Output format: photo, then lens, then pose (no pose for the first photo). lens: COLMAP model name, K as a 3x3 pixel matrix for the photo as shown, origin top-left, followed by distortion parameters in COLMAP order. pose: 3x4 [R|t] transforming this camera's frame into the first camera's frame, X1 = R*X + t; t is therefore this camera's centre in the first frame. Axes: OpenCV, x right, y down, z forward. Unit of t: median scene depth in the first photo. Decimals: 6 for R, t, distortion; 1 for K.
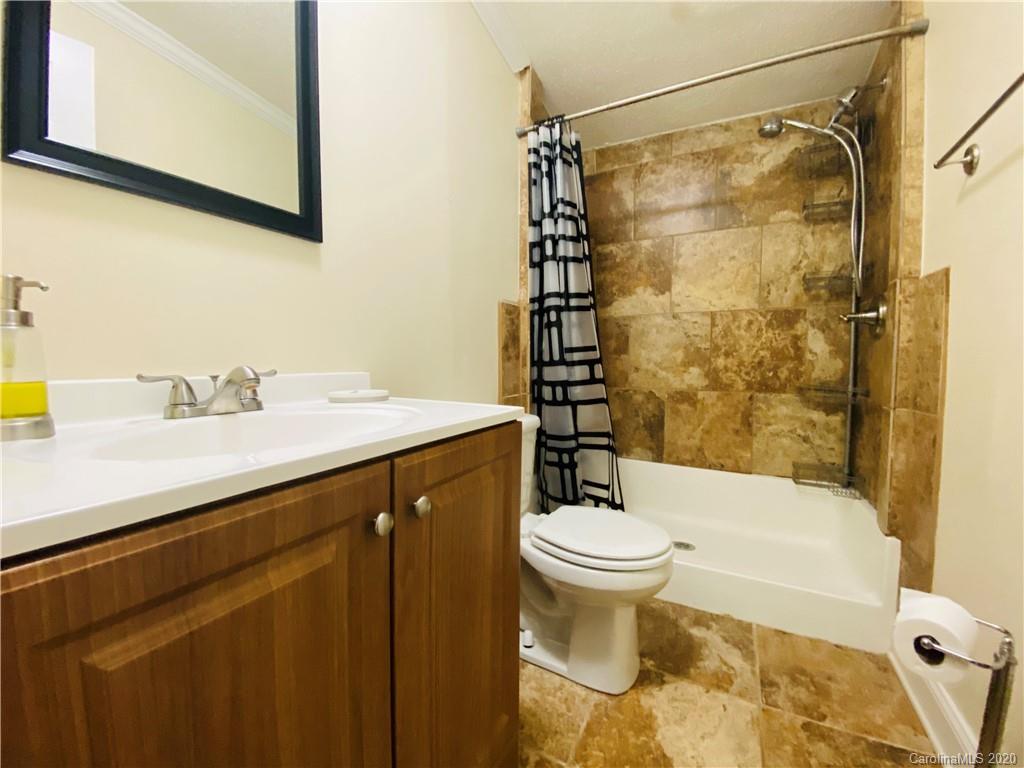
lens RADIAL K [[419.3, 0, 512.0], [0, 419.3, 384.0], [0, 0, 1]] dist [0.027163, -0.023841]
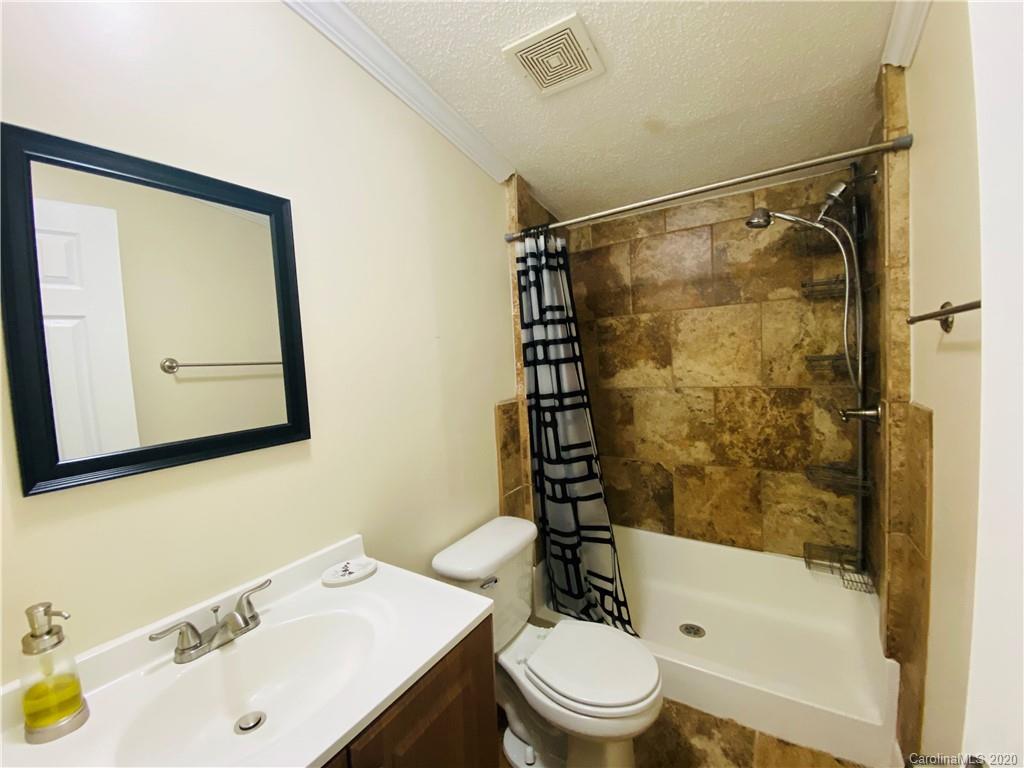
lens RADIAL K [[419.3, 0, 512.0], [0, 419.3, 384.0], [0, 0, 1]] dist [0.027163, -0.023841]
pose [[0.995520, -0.049598, -0.080502, 0.086266], [0.049912, 0.998752, 0.001896, -0.222647], [0.080308, -0.005905, 0.996753, -0.031297]]
